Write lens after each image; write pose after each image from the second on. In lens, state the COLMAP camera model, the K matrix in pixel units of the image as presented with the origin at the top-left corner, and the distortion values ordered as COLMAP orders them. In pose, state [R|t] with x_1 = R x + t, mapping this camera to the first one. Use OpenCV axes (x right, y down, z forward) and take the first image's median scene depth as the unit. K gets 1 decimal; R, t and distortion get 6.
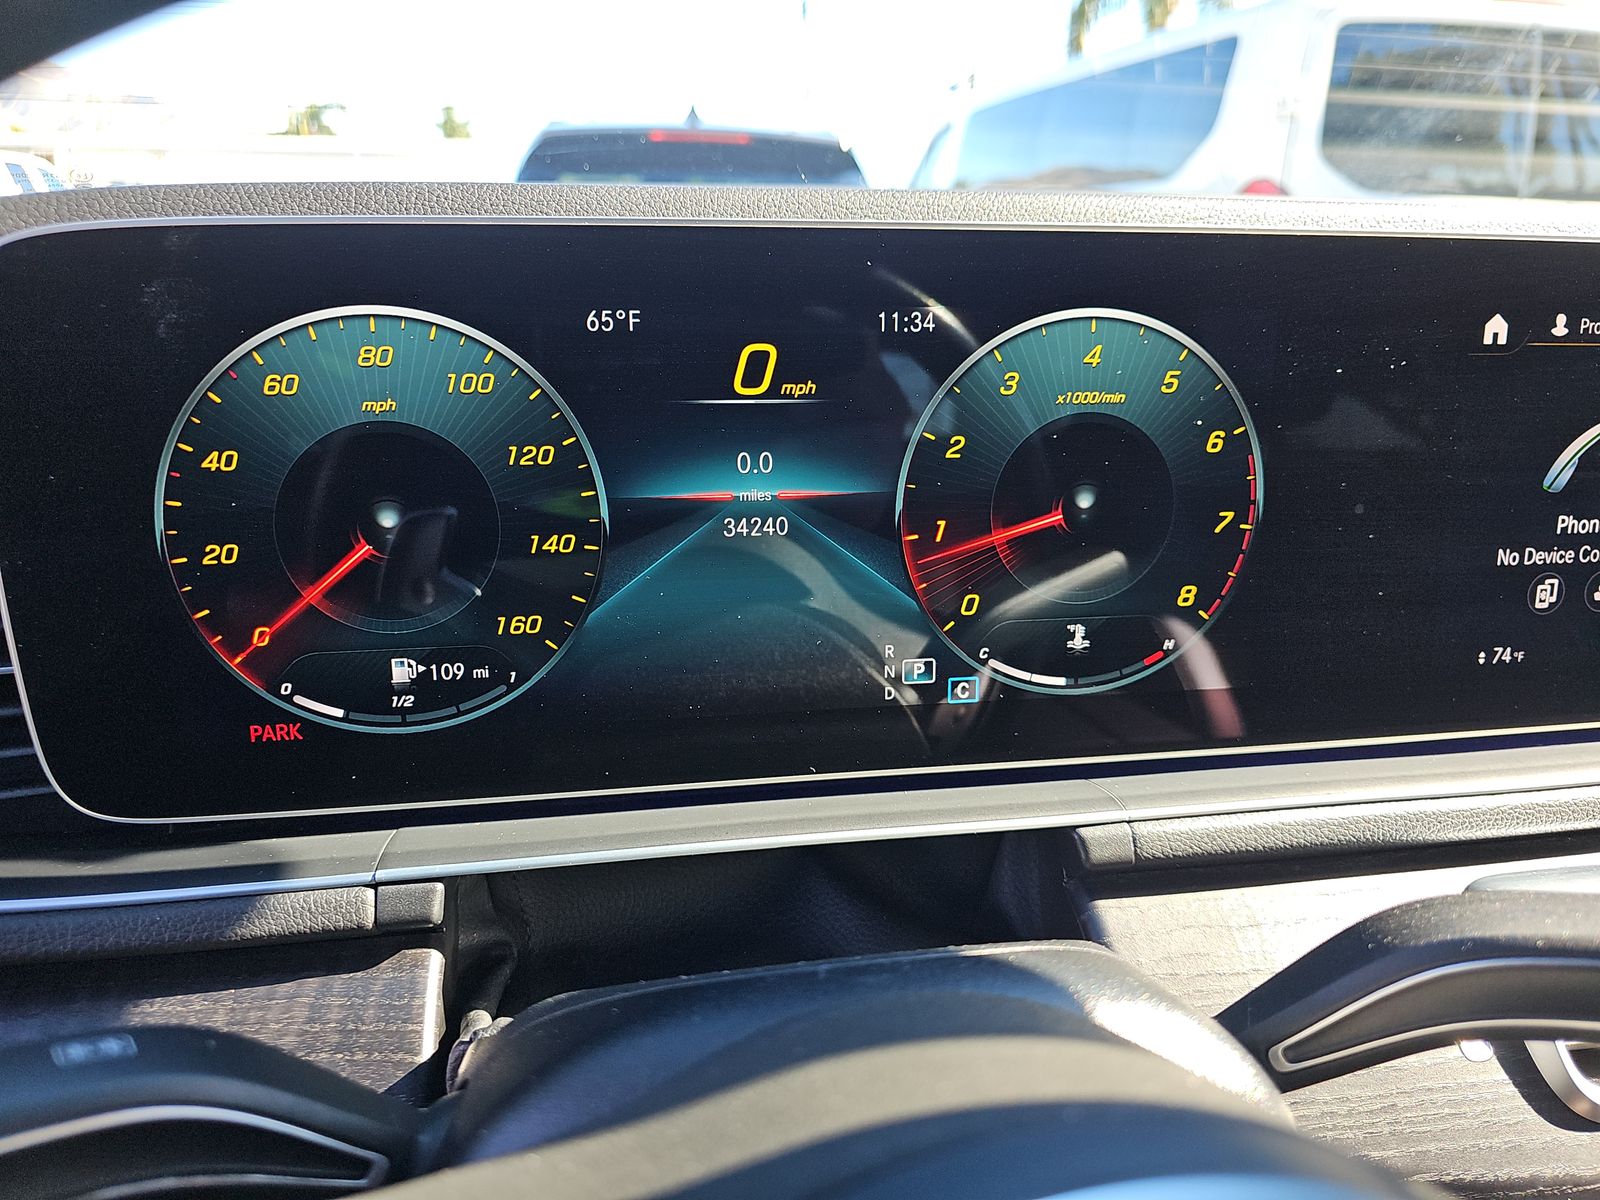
lens RADIAL K [[1055.8, 0, 800.8], [0, 1055.8, 600.8], [0, 0, 1]] dist [-0.011352, -0.005196]
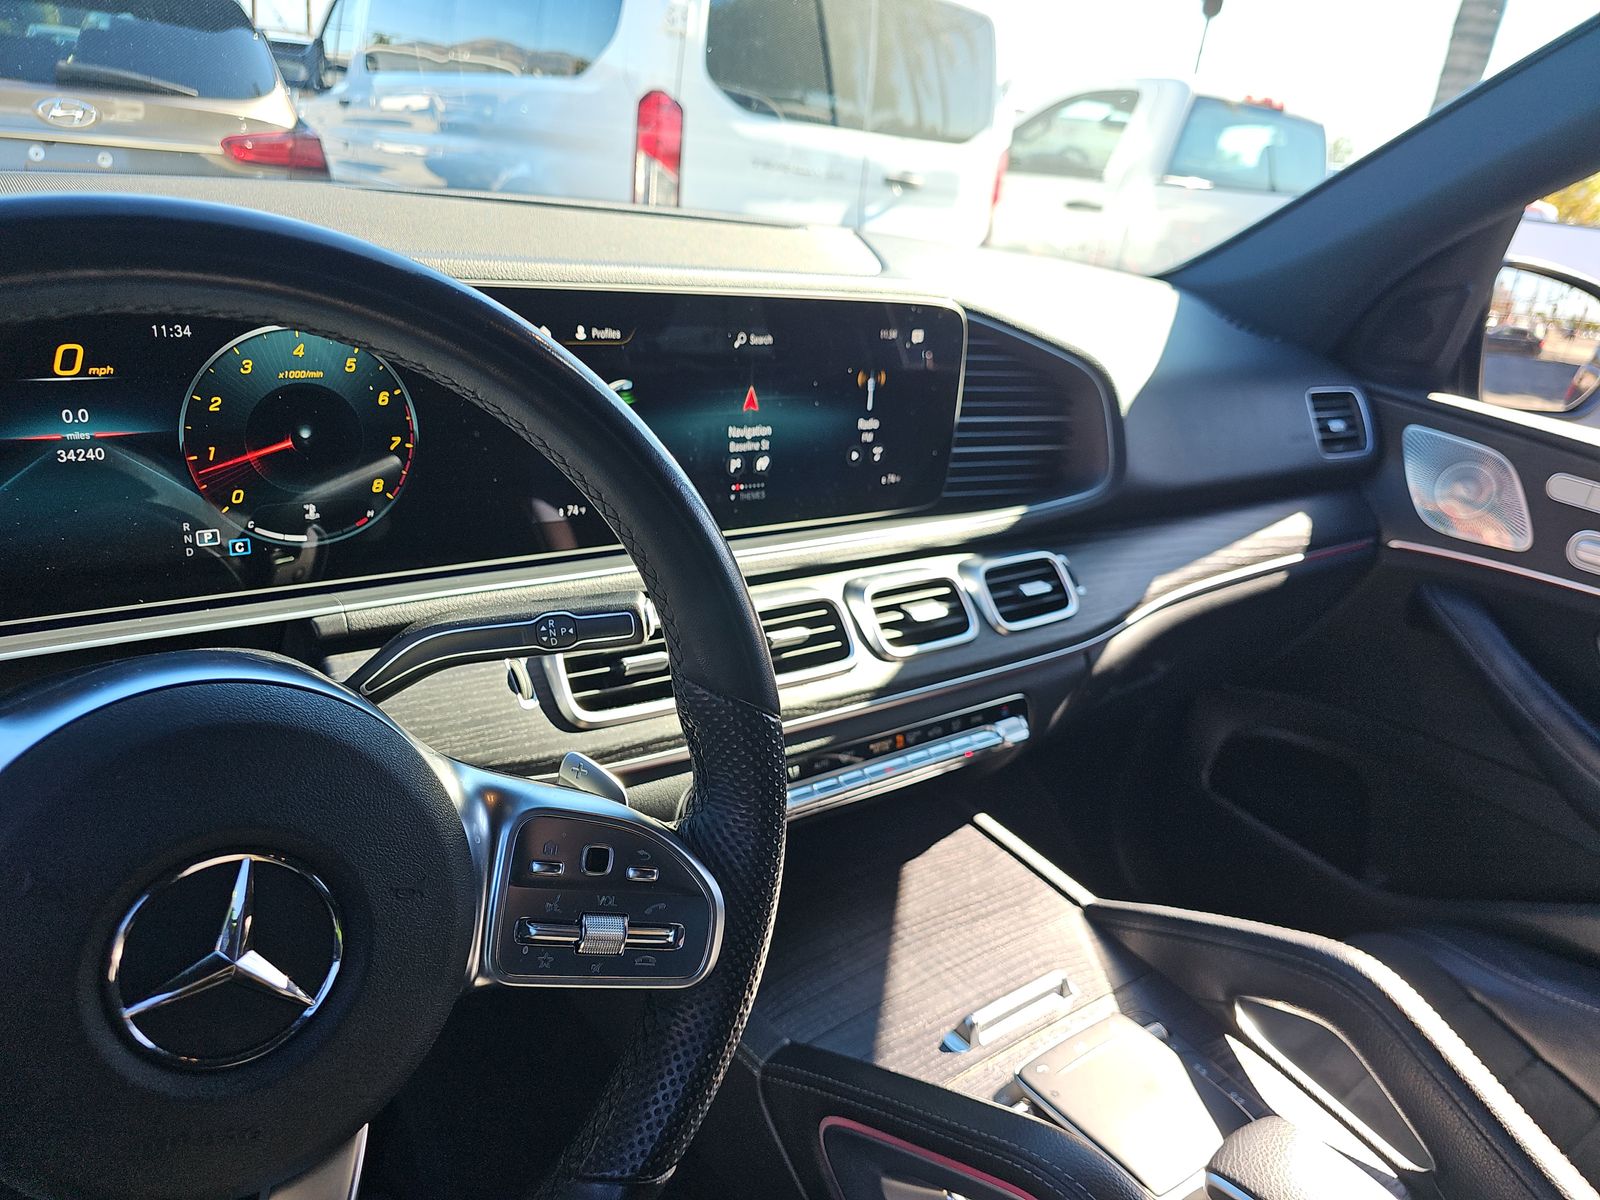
lens RADIAL K [[1055.8, 0, 798.8], [0, 1055.8, 597.6], [0, 0, 1]] dist [-0.011352, -0.005196]
pose [[0.878761, -0.089632, 0.468769, 0.151302], [0.040648, 0.992693, 0.113611, 0.010174], [-0.475527, -0.080782, 0.875984, -0.961371]]
